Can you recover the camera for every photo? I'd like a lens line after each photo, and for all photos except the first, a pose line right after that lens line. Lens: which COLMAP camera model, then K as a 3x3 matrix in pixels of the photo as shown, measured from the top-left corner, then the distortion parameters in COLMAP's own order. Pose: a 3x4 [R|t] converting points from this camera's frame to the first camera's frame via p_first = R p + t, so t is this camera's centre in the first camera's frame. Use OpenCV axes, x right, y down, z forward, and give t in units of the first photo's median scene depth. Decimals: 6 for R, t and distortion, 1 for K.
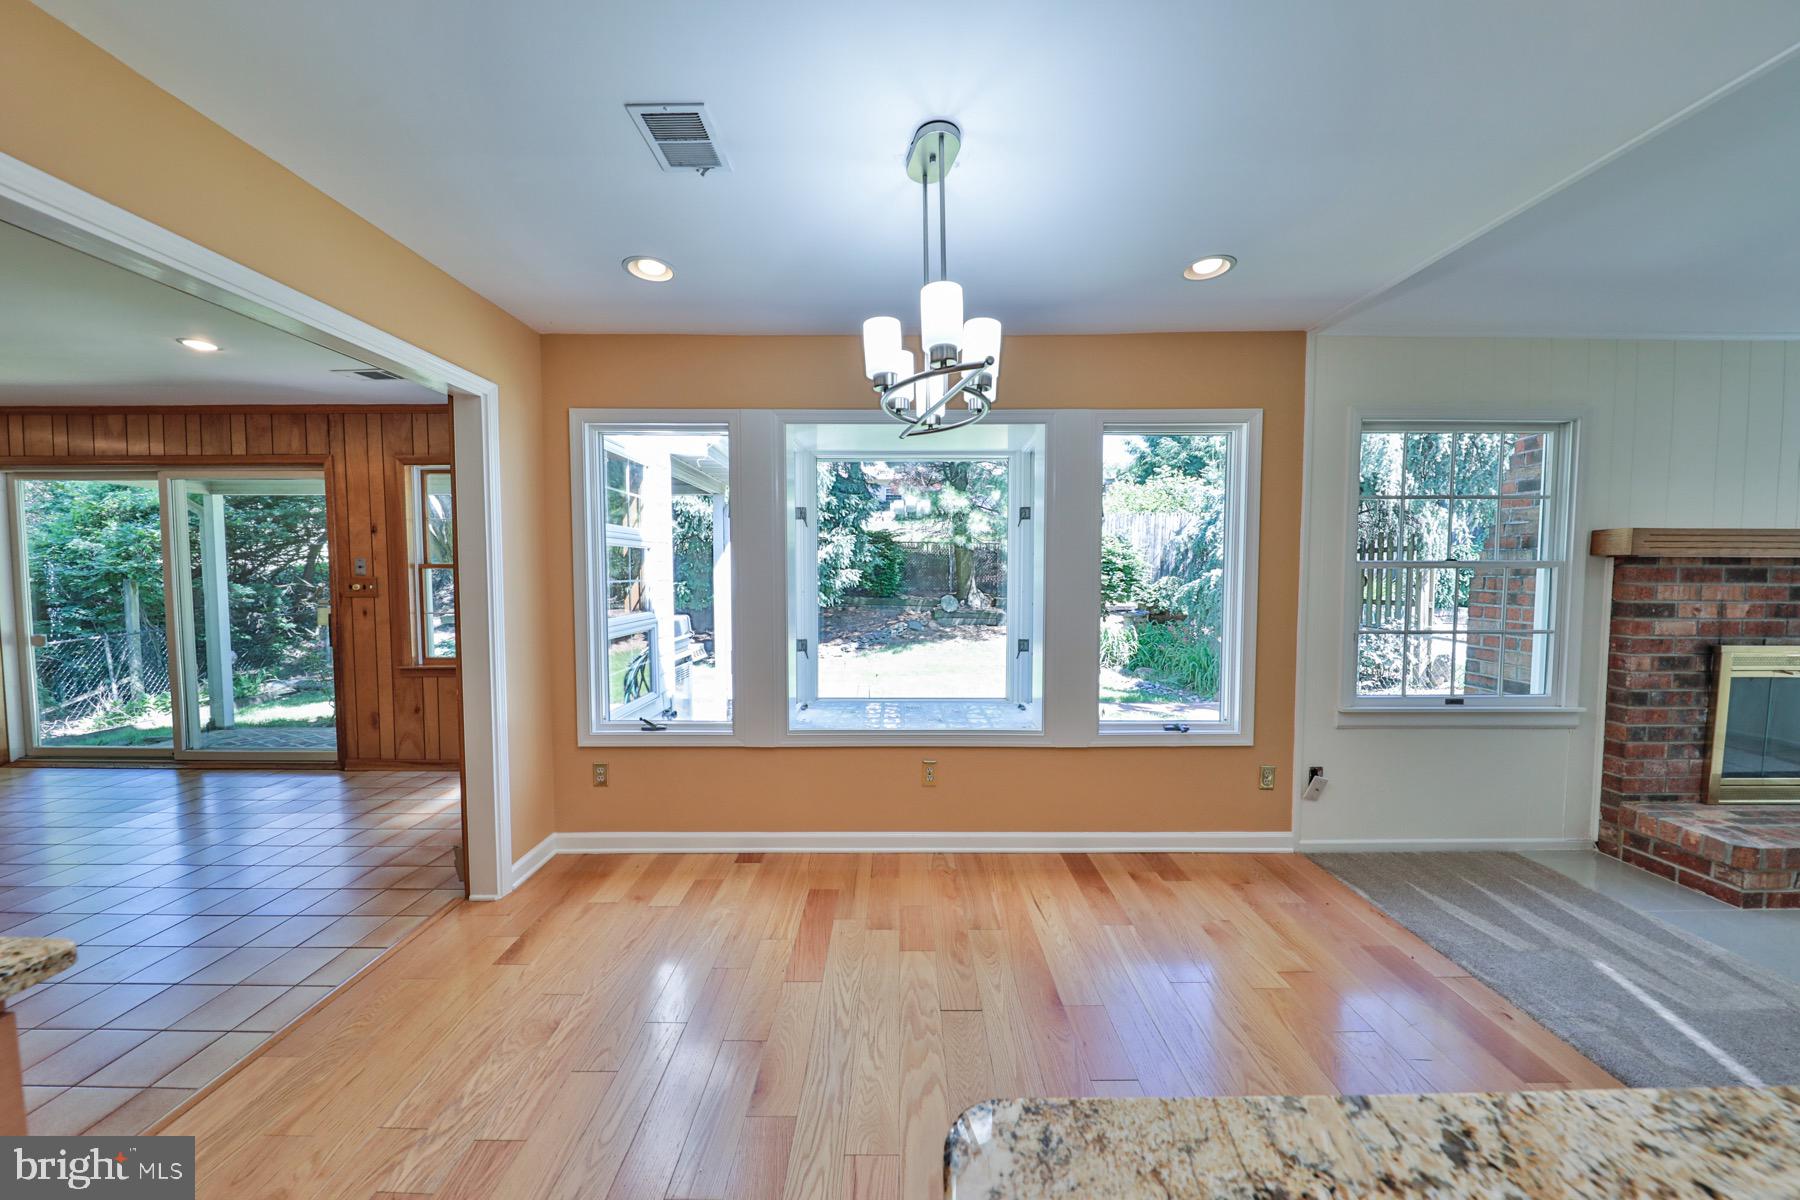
lens RADIAL K [[599.0, 0, 901.3], [0, 599.0, 596.7], [0, 0, 1]] dist [-0.002360, -0.001333]
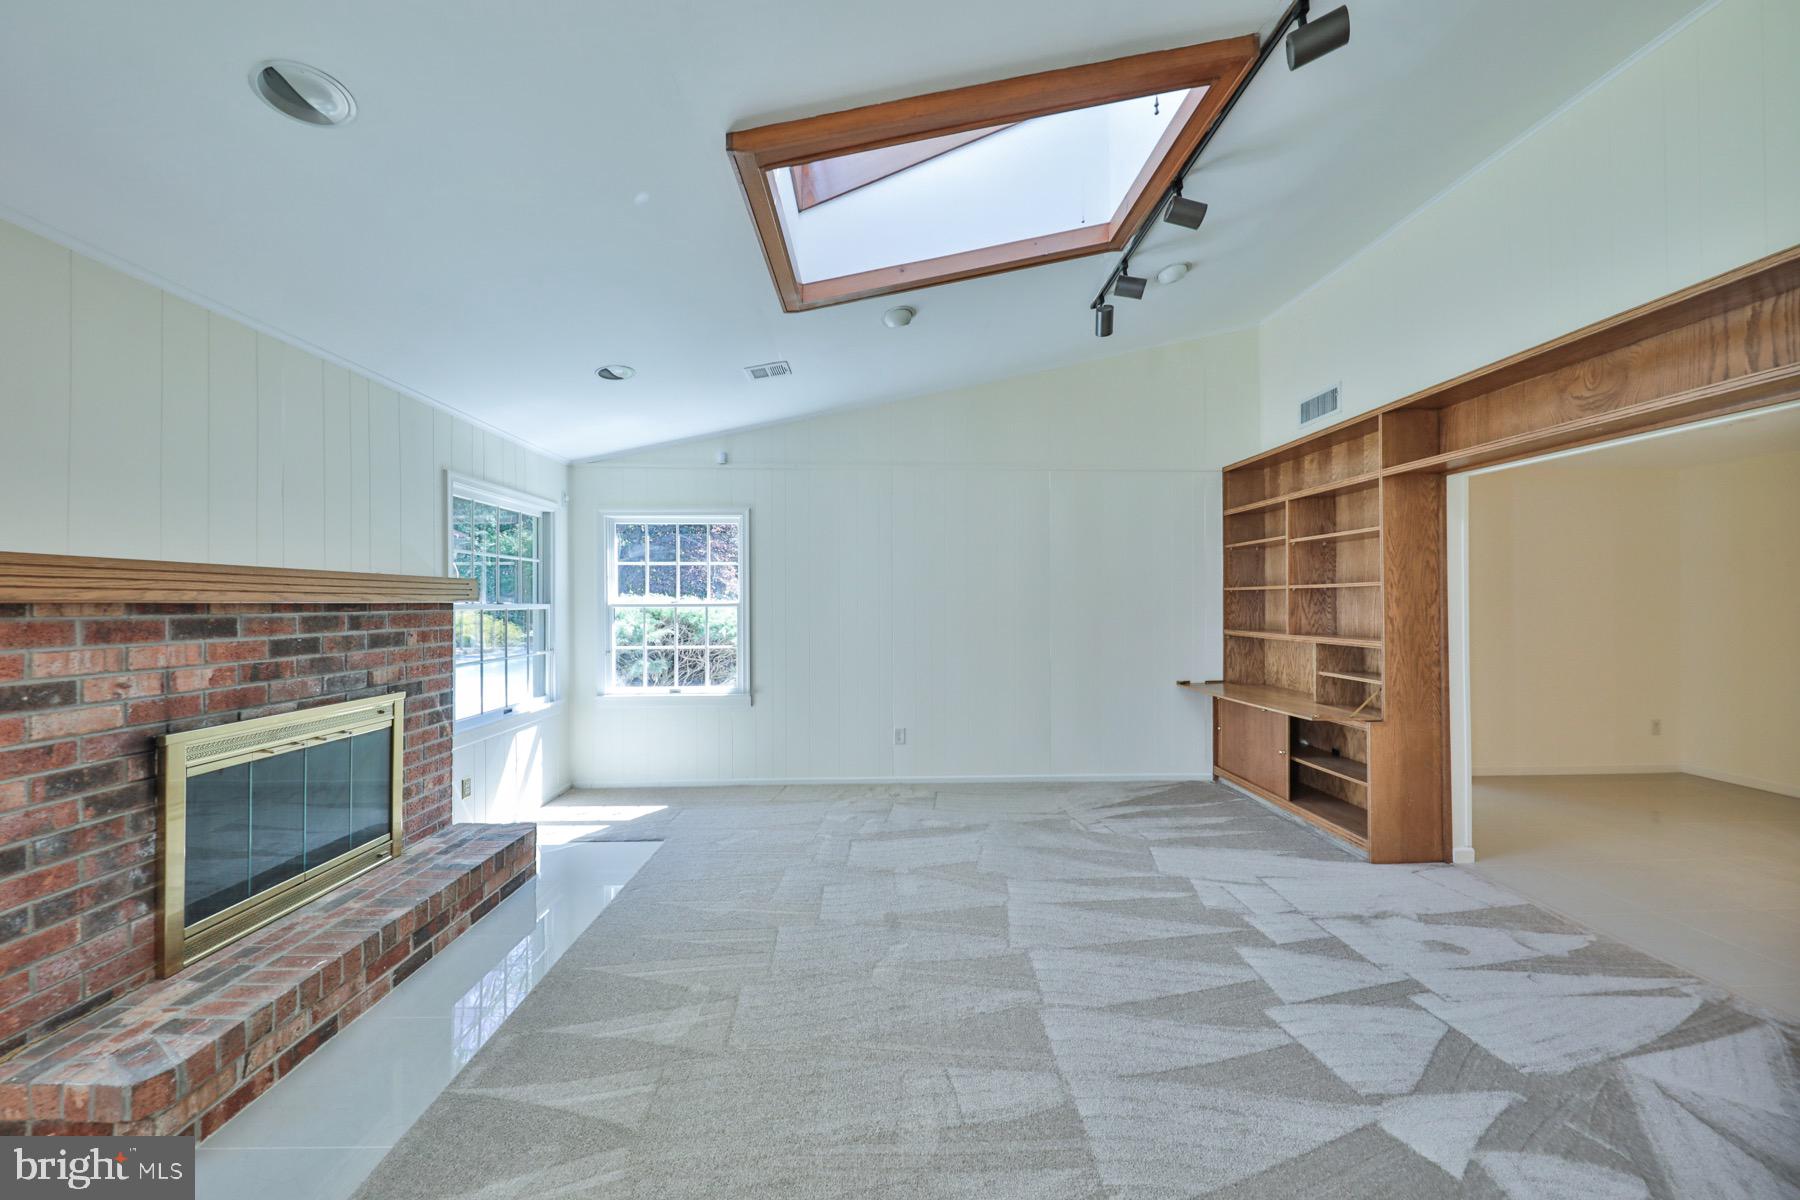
lens RADIAL K [[599.0, 0, 900.9], [0, 599.0, 601.6], [0, 0, 1]] dist [-0.002360, -0.001333]
pose [[-0.052146, 0.001960, 0.998638, 0.666054], [0.049652, 0.998766, 0.000632, -0.027128], [-0.997404, 0.049617, -0.052179, 0.201399]]
